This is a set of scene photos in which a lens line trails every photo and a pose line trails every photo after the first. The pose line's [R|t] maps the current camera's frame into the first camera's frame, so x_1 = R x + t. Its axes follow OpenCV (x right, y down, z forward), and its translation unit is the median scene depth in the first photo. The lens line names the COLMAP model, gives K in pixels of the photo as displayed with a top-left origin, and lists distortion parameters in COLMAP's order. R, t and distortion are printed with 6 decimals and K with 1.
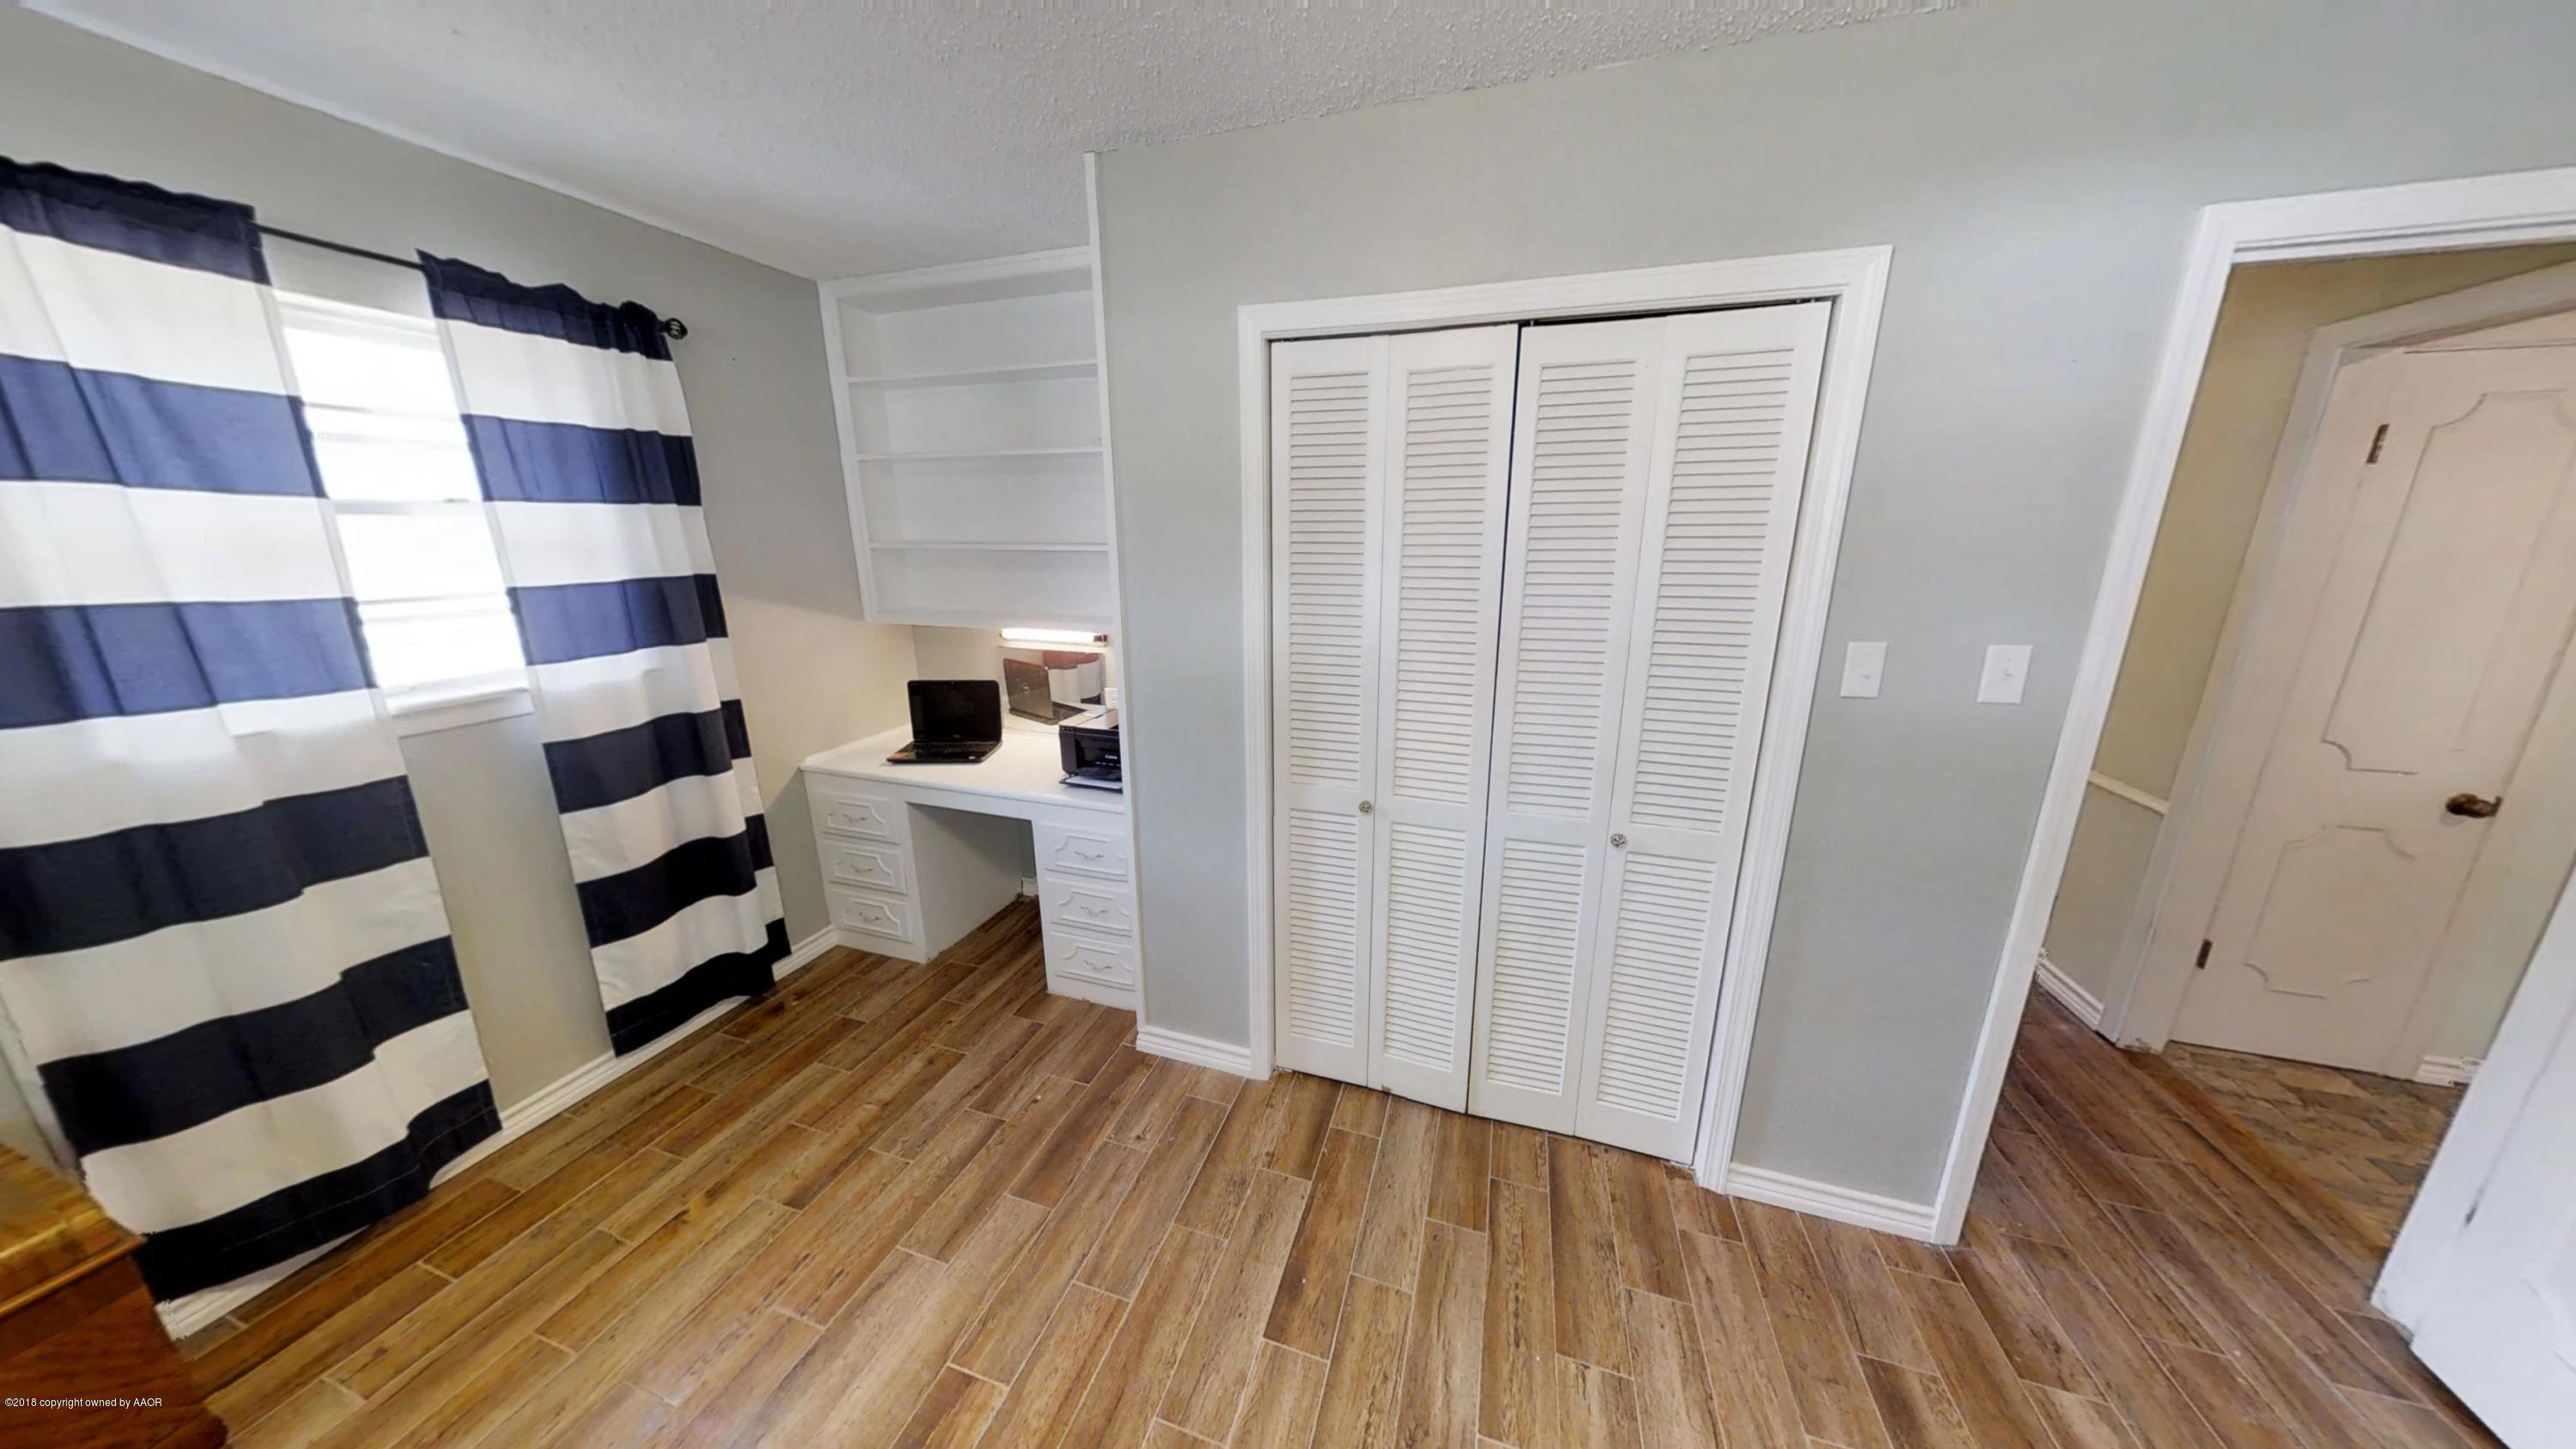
lens RADIAL K [[712.8, 0, 1288.0], [0, 712.8, 724.5], [0, 0, 1]] dist [-0.007594, 0.000015]
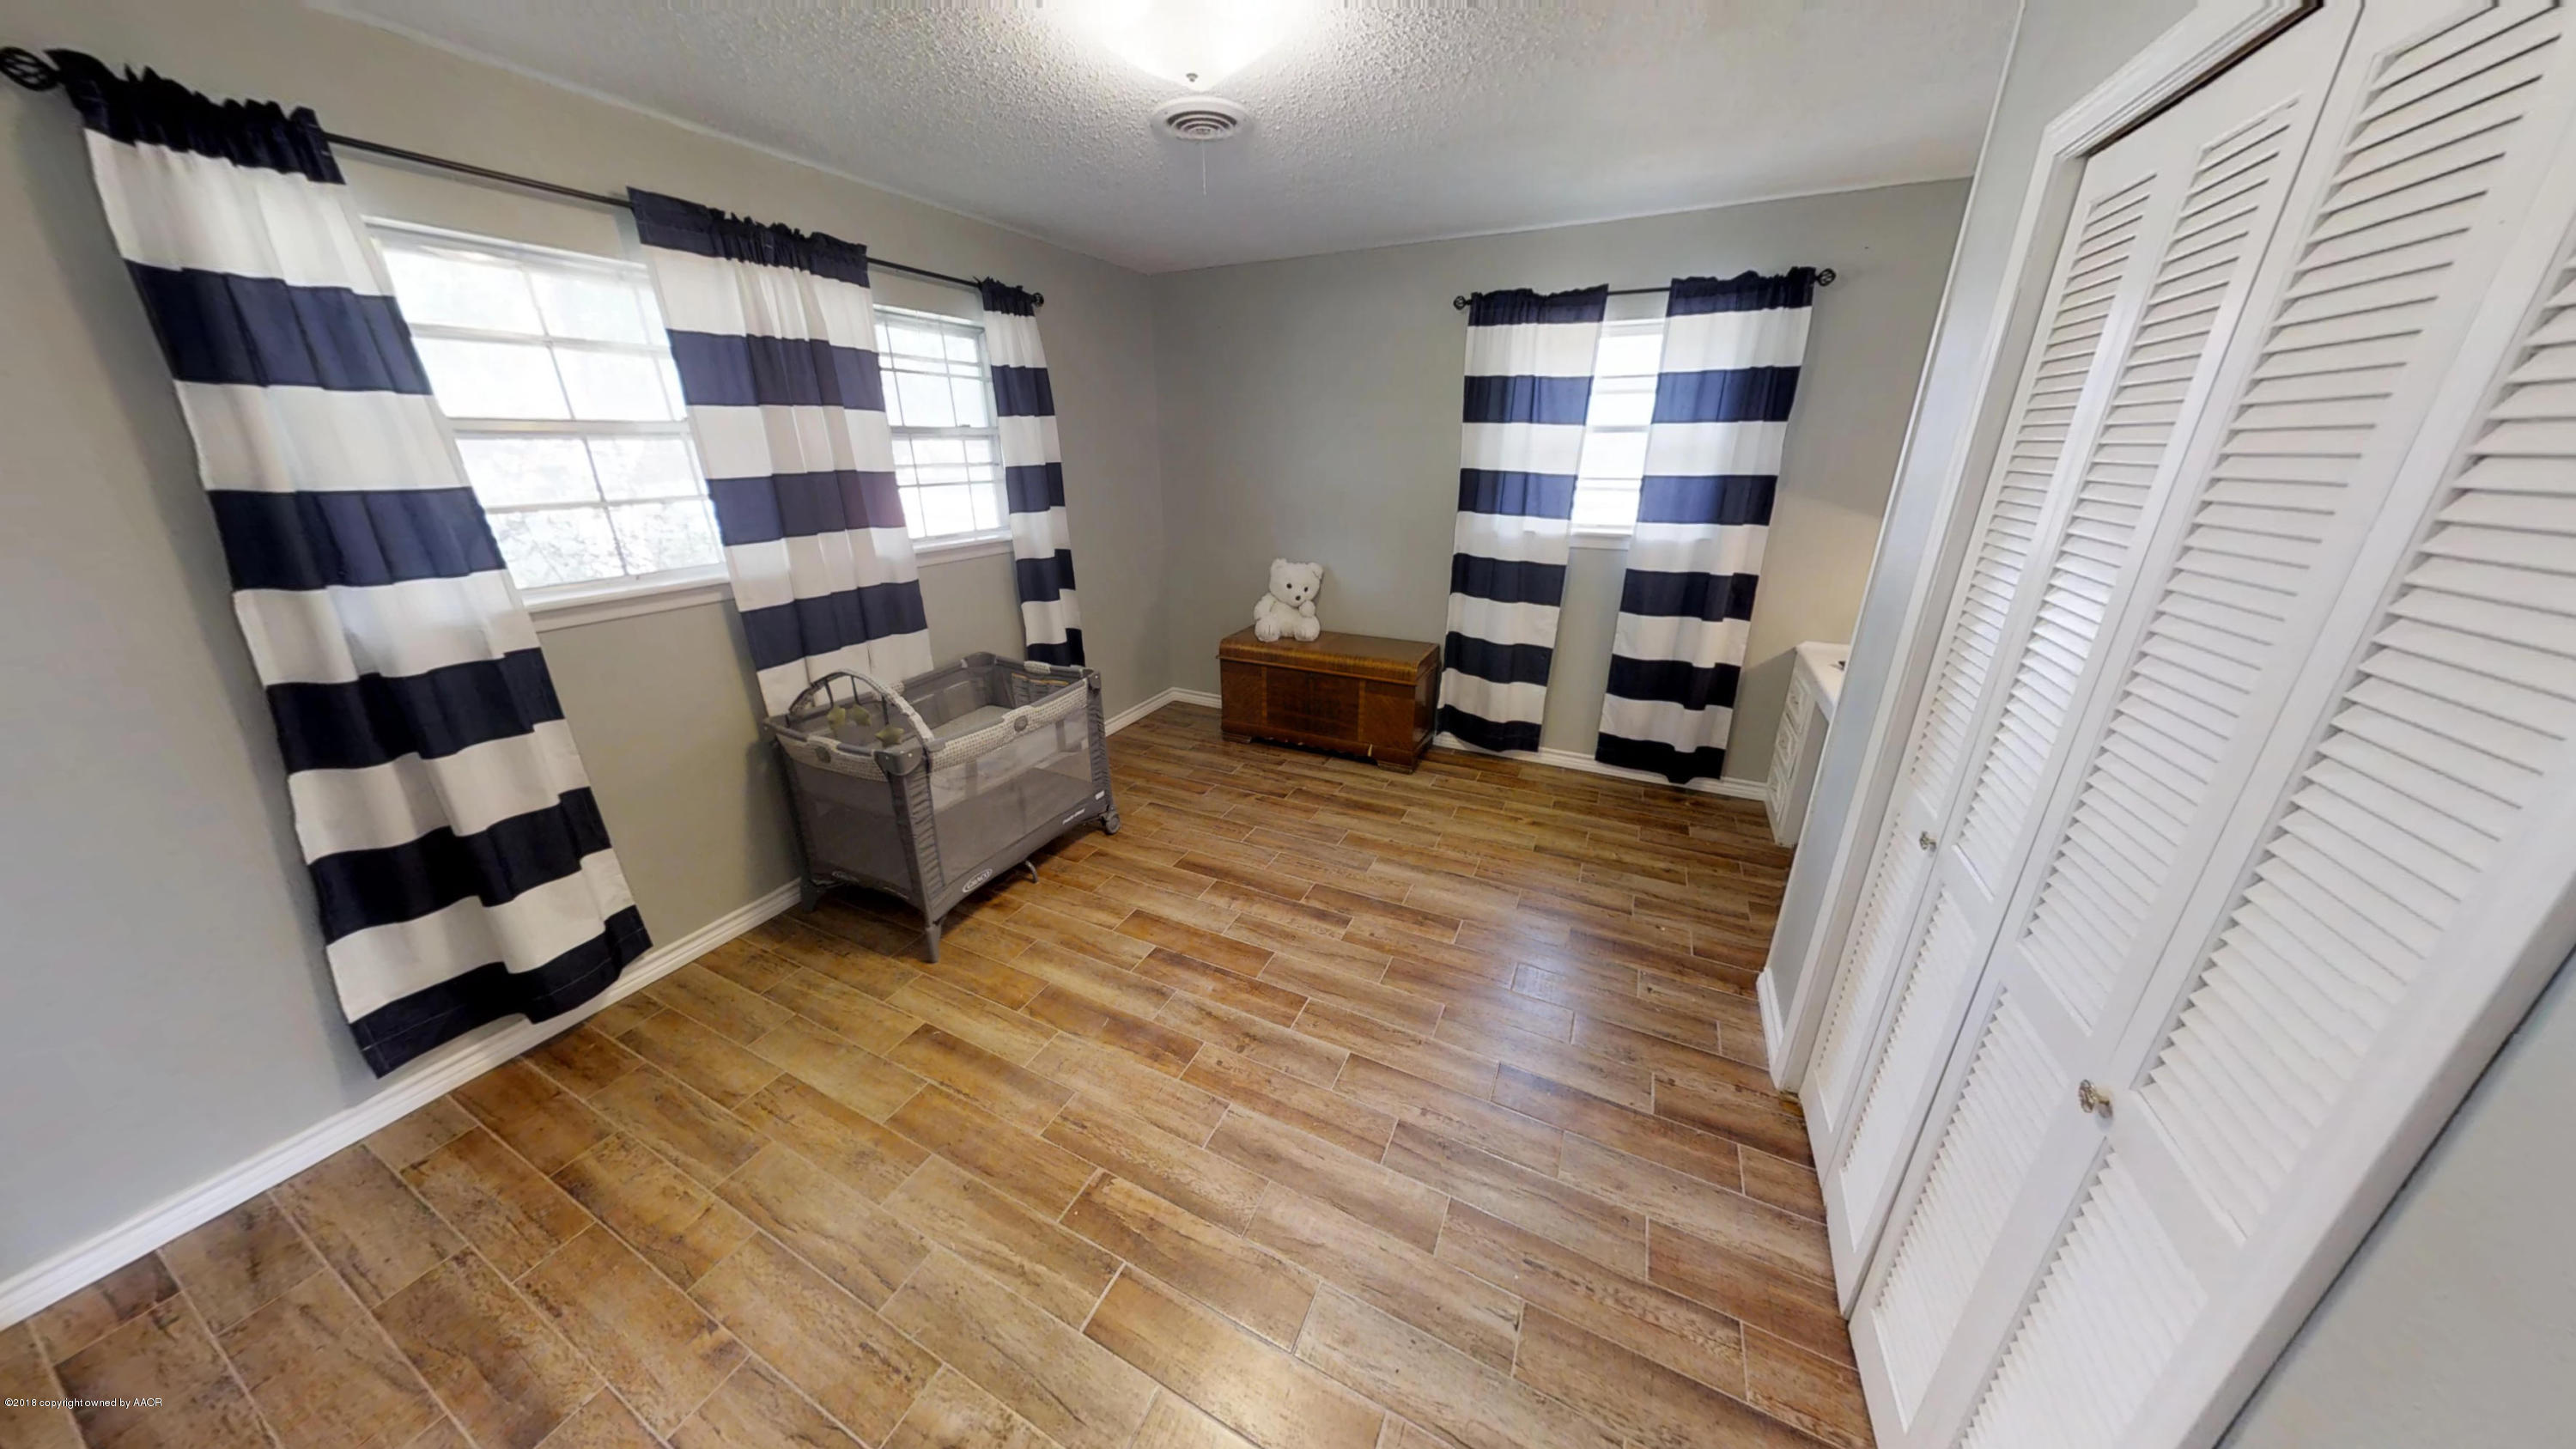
lens RADIAL K [[712.8, 0, 1288.0], [0, 712.8, 724.5], [0, 0, 1]] dist [-0.007594, 0.000015]
pose [[-0.147137, 0.361557, -0.920667, 0.787461], [-0.249682, 0.887077, 0.388269, -0.099400], [0.957084, 0.287003, -0.040248, 0.366070]]
